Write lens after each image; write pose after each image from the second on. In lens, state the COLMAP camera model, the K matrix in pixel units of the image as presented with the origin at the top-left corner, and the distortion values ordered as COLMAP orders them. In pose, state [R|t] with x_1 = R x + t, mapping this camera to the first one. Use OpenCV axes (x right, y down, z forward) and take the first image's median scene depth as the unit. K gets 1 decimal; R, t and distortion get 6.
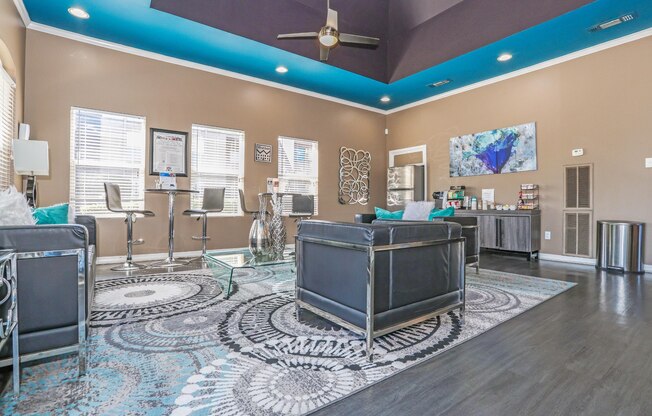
lens RADIAL K [[323.7, 0, 326.0], [0, 323.7, 208.0], [0, 0, 1]] dist [-0.080701, 0.039033]
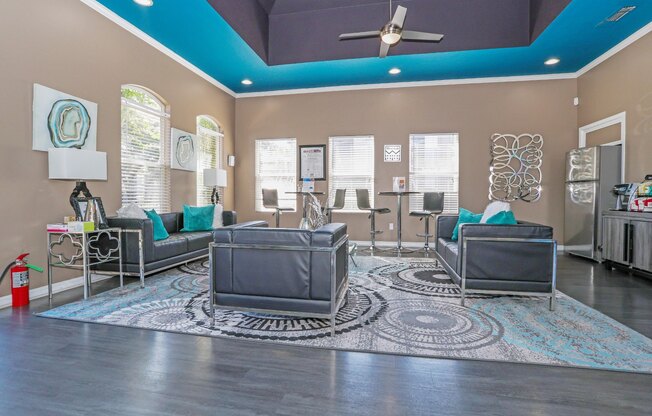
lens RADIAL K [[323.7, 0, 326.0], [0, 323.7, 208.0], [0, 0, 1]] dist [-0.080701, 0.039033]
pose [[0.664337, 0.021324, -0.747129, 0.564380], [-0.000494, 0.999605, 0.028091, -0.026649], [0.747433, -0.018293, 0.664085, 0.170220]]
